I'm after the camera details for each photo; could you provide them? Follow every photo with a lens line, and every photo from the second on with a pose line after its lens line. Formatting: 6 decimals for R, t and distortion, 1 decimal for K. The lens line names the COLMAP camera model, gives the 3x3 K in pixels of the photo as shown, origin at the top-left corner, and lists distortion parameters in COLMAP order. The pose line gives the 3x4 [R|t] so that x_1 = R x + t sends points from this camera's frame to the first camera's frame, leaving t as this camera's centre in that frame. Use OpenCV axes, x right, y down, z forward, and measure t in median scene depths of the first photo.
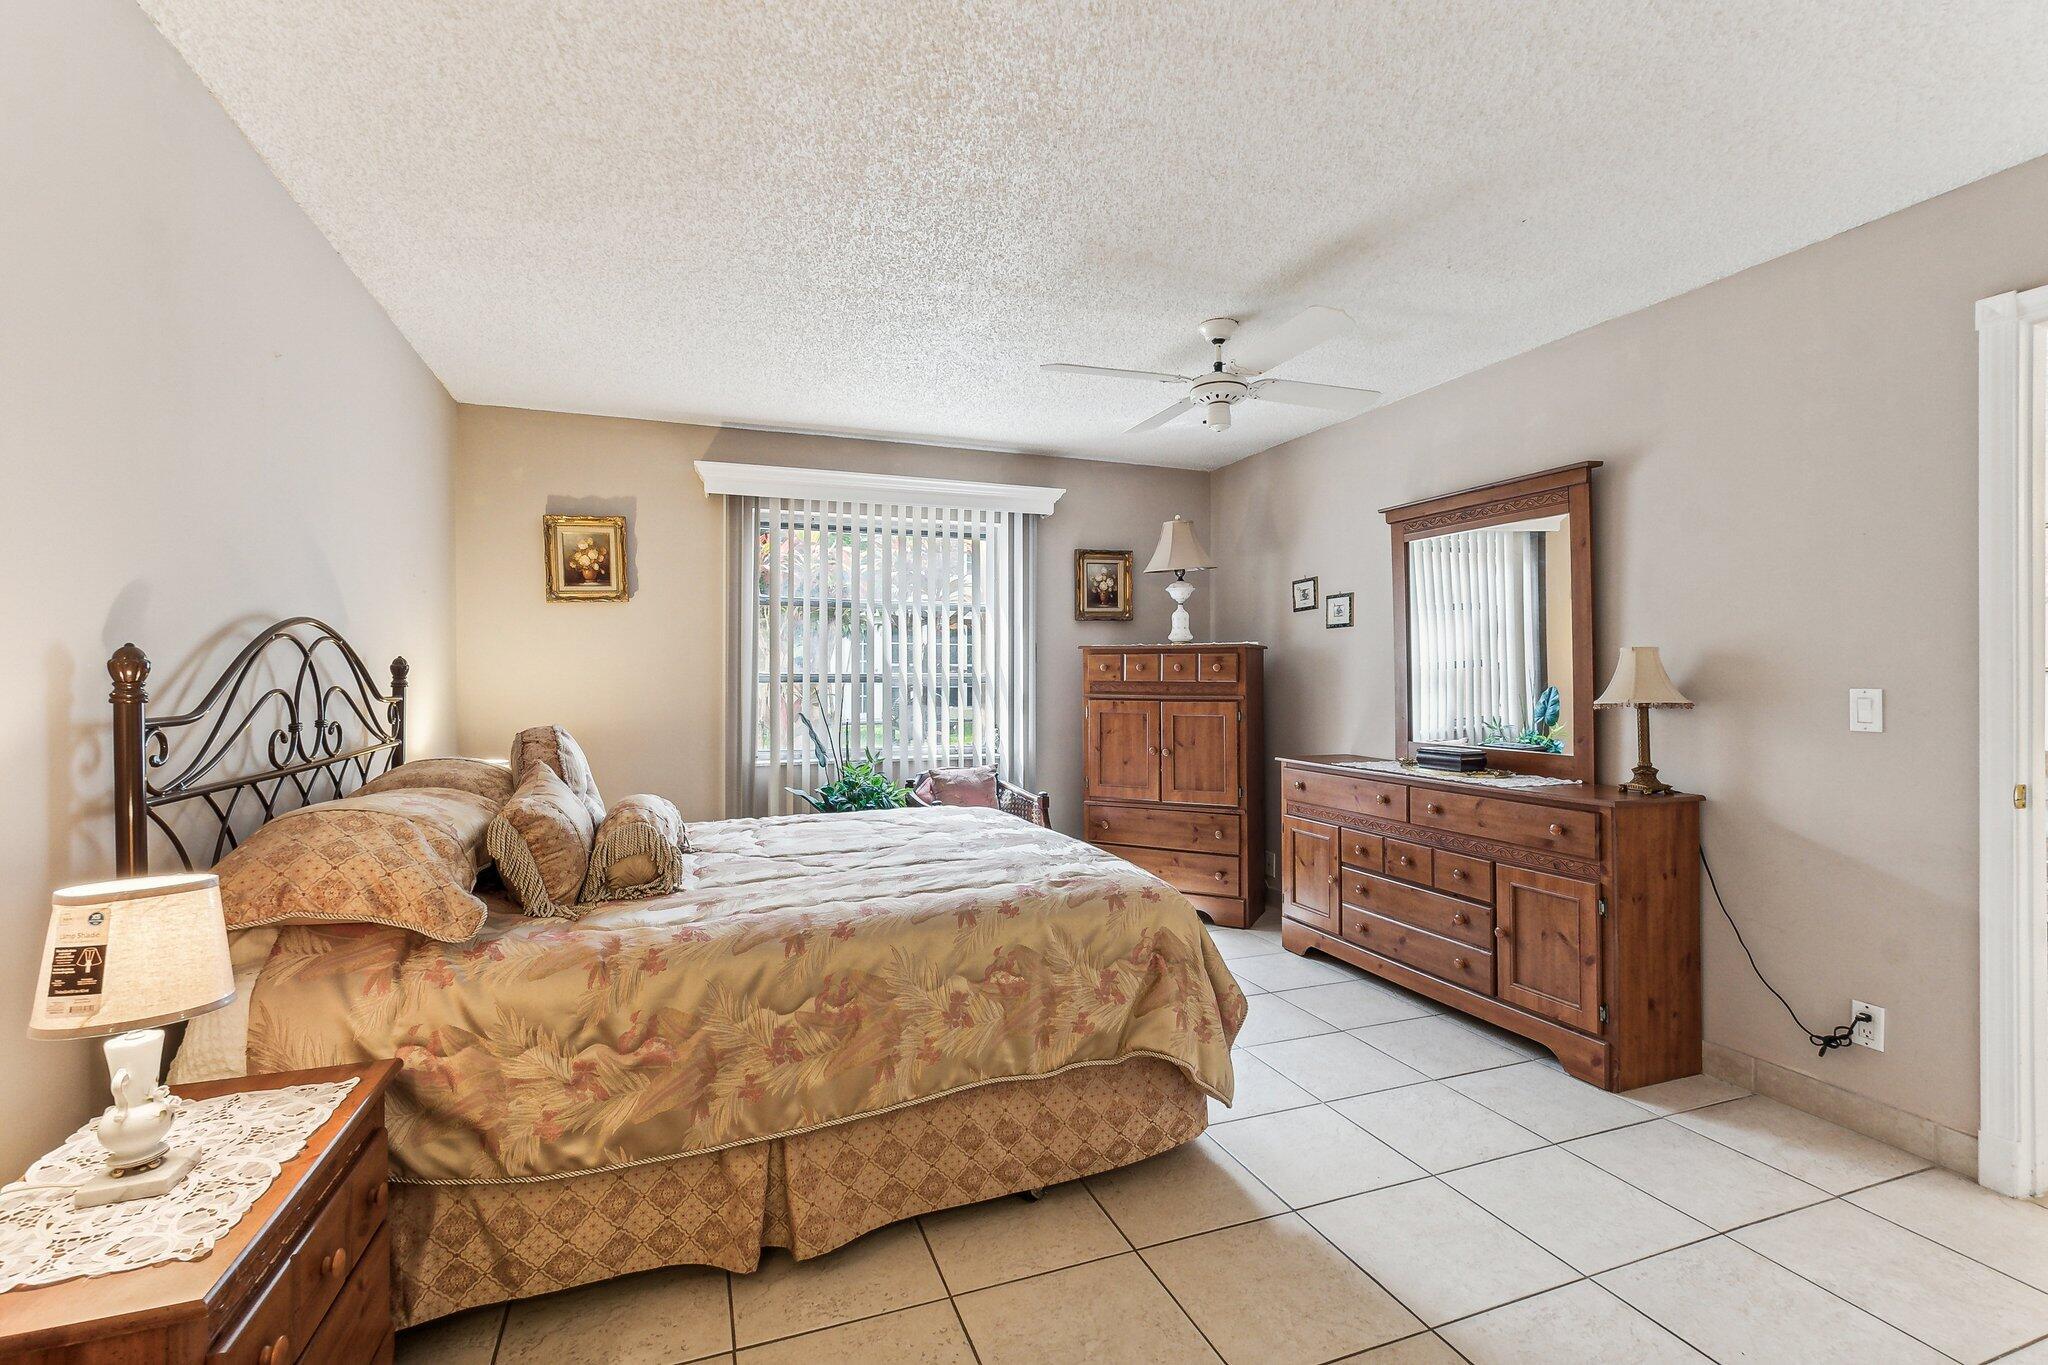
lens RADIAL K [[919.7, 0, 1025.6], [0, 919.7, 669.0], [0, 0, 1]] dist [-0.004837, 0.001330]
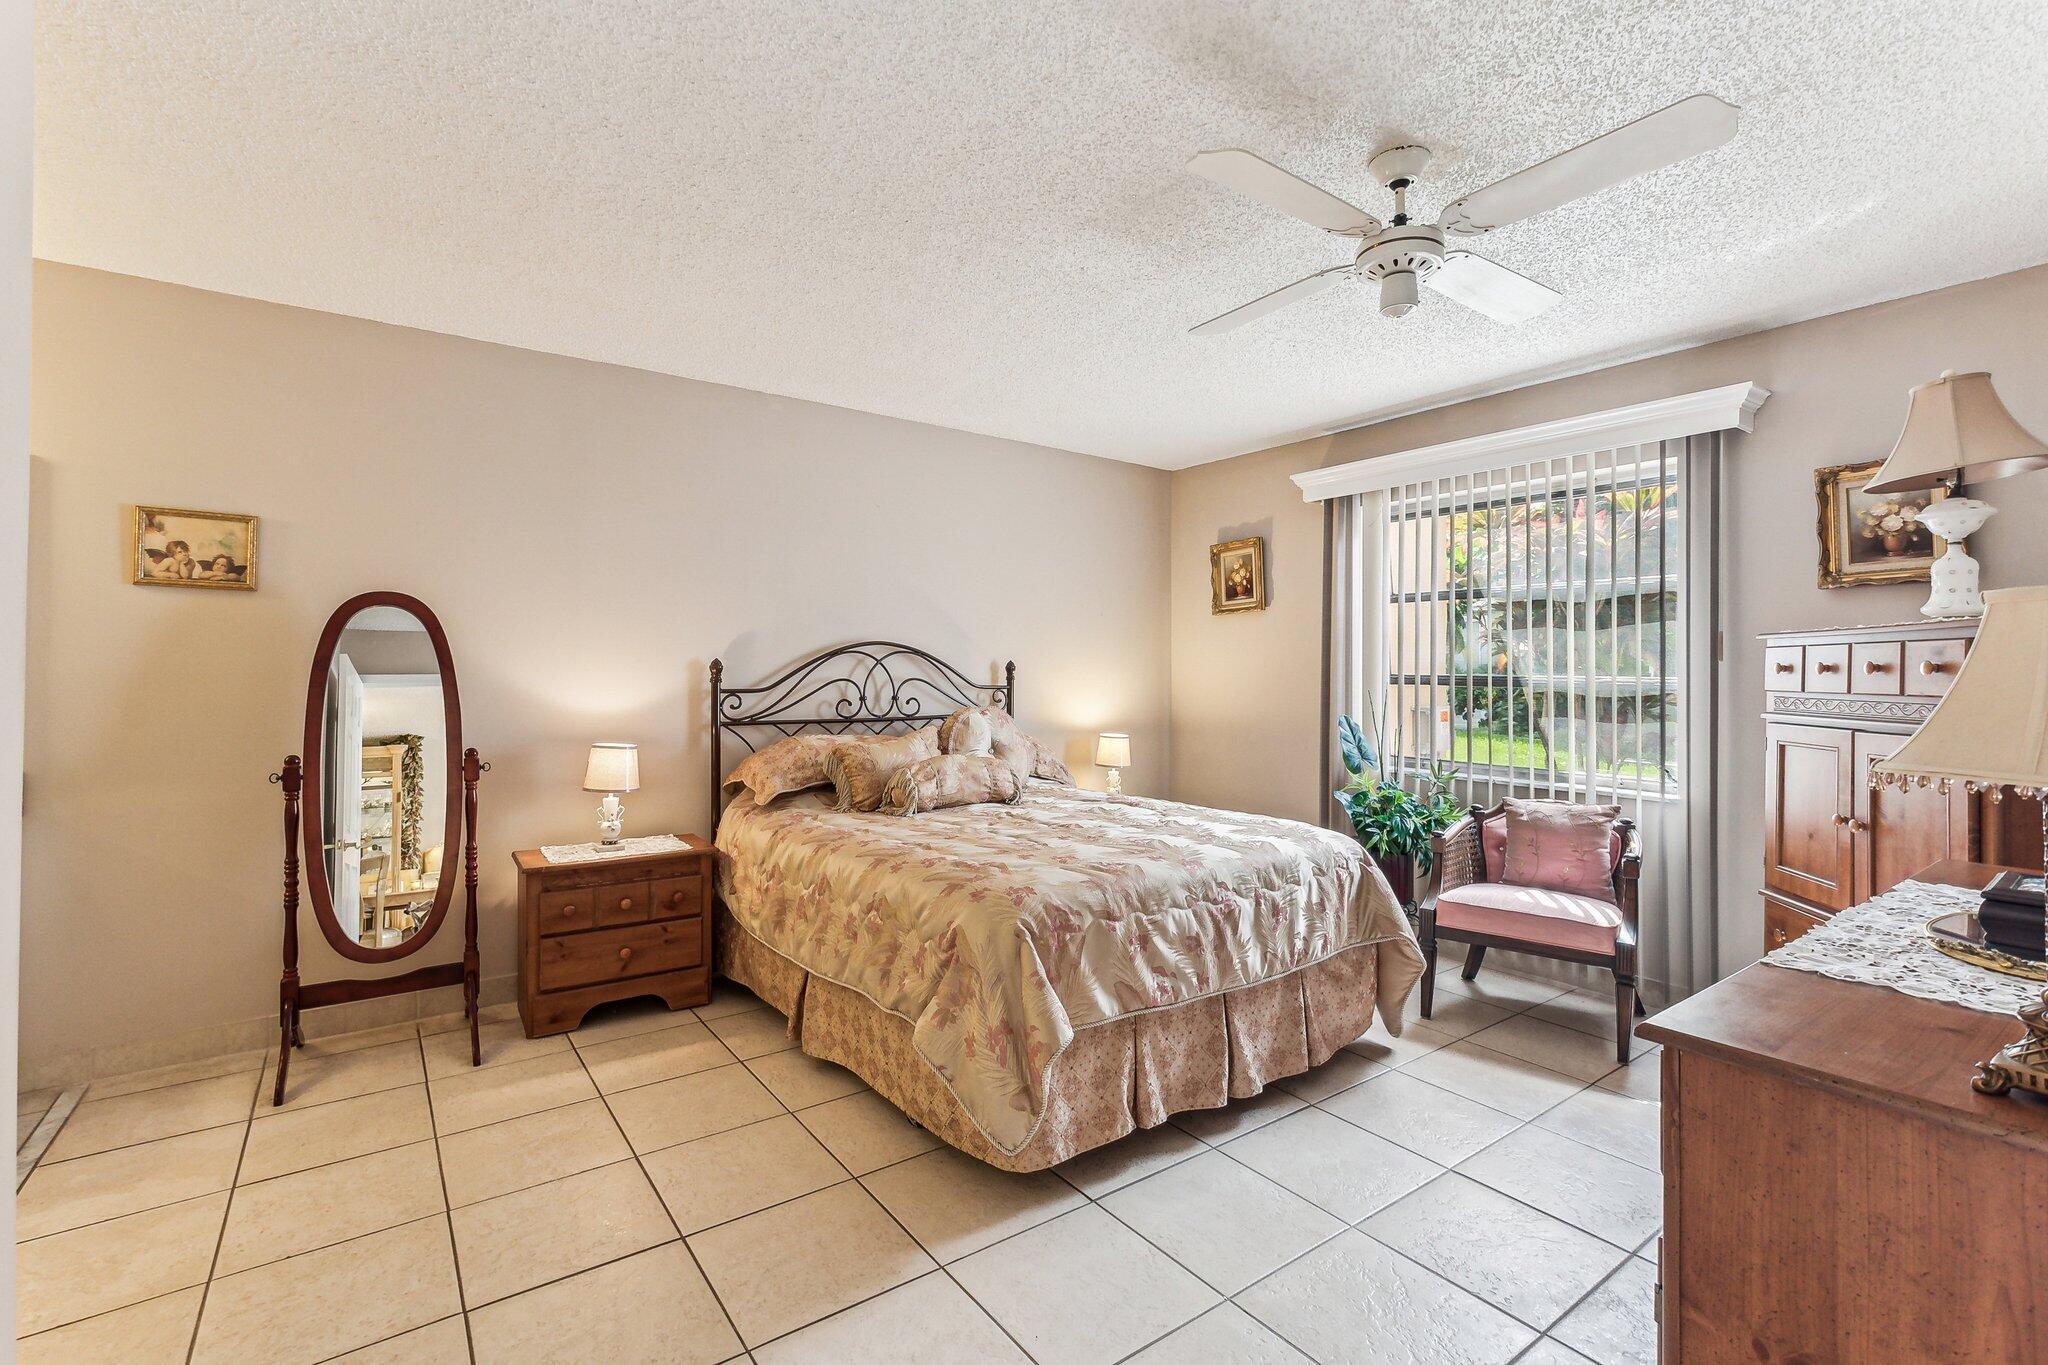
lens RADIAL K [[919.7, 0, 1025.0], [0, 919.7, 673.8], [0, 0, 1]] dist [-0.004837, 0.001330]
pose [[0.261786, 0.006320, -0.965105, 0.588208], [-0.001558, 0.999980, 0.006126, -0.001172], [0.965125, -0.000100, 0.261790, 0.417188]]
